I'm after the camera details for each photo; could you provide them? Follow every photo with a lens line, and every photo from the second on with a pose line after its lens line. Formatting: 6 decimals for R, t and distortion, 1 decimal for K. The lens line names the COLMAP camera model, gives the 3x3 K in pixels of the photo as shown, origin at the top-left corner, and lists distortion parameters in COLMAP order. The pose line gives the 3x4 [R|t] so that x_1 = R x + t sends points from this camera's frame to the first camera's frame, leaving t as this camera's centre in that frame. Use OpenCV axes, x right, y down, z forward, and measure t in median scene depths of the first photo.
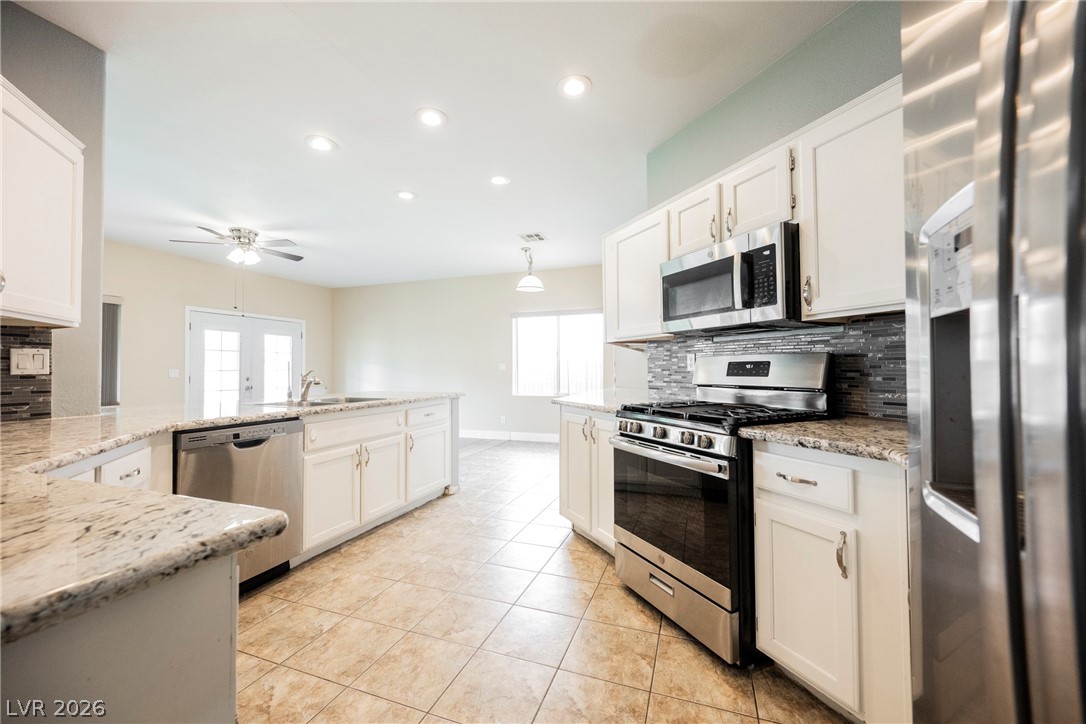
lens RADIAL K [[424.5, 0, 545.8], [0, 424.5, 362.5], [0, 0, 1]] dist [-0.001173, 0.000997]
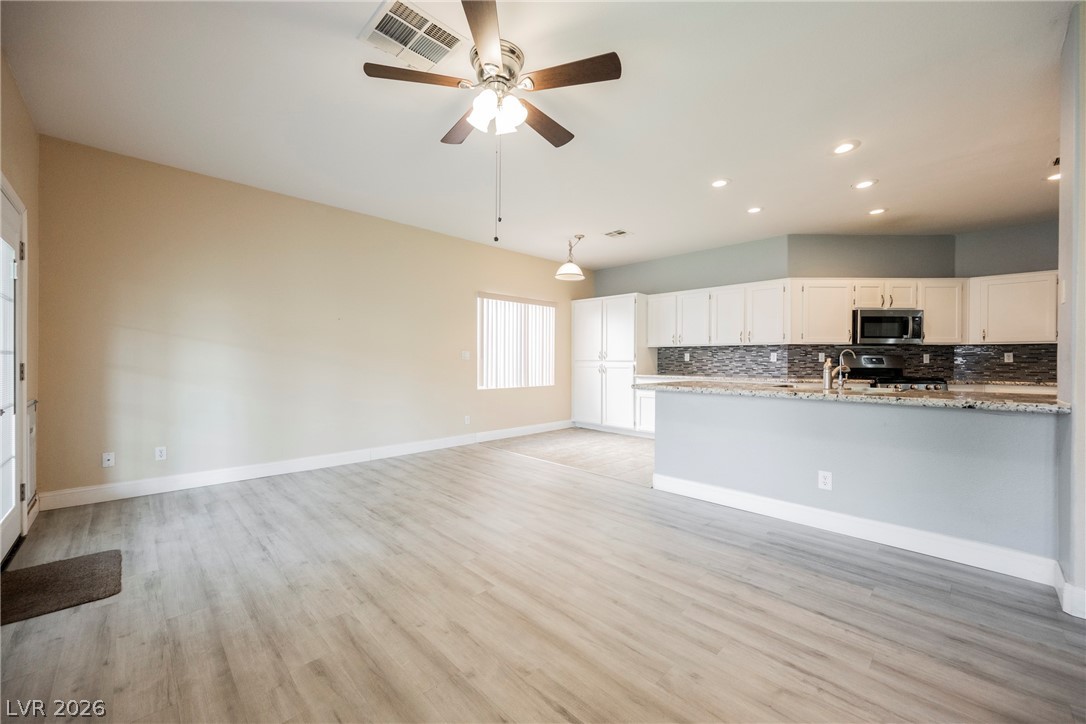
lens RADIAL K [[424.5, 0, 542.1], [0, 424.5, 362.5], [0, 0, 1]] dist [-0.001173, 0.000997]
pose [[0.427448, -0.001290, 0.904039, -1.928148], [-0.021810, 0.999693, 0.011738, 0.027316], [-0.903777, -0.024734, 0.427289, 1.290346]]
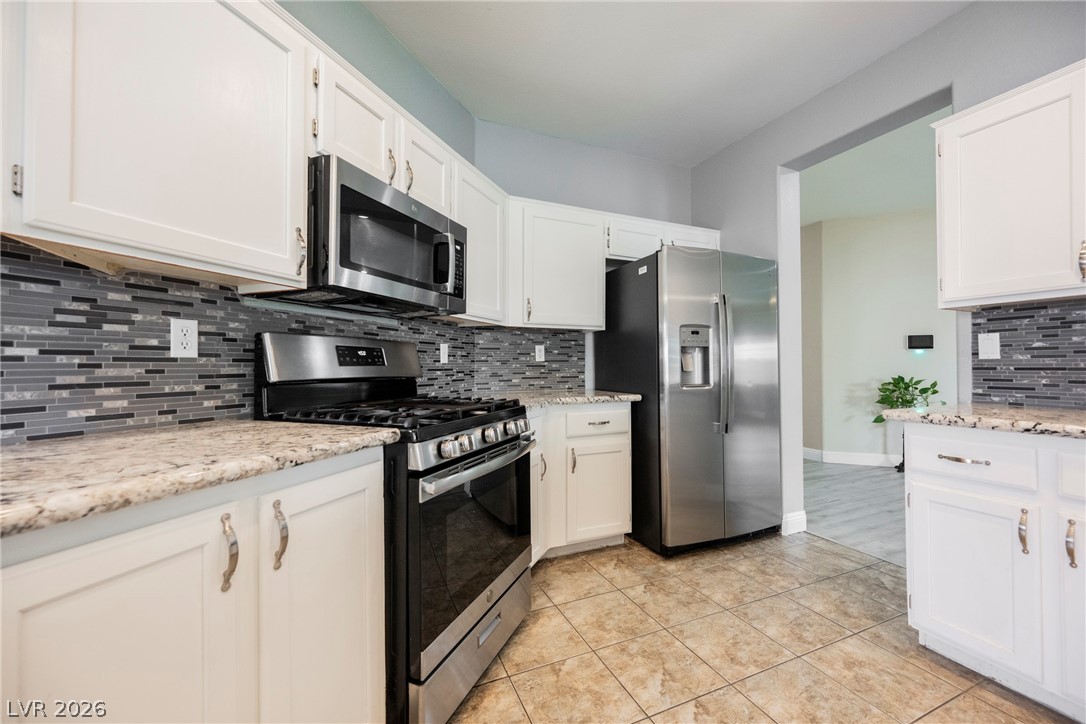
lens RADIAL K [[424.5, 0, 546.5], [0, 424.5, 361.0], [0, 0, 1]] dist [-0.001173, 0.000997]
pose [[-0.691697, 0.010312, 0.722115, -0.252555], [-0.011061, 0.999629, -0.024870, 0.030107], [-0.722104, -0.025190, -0.691326, 1.002676]]
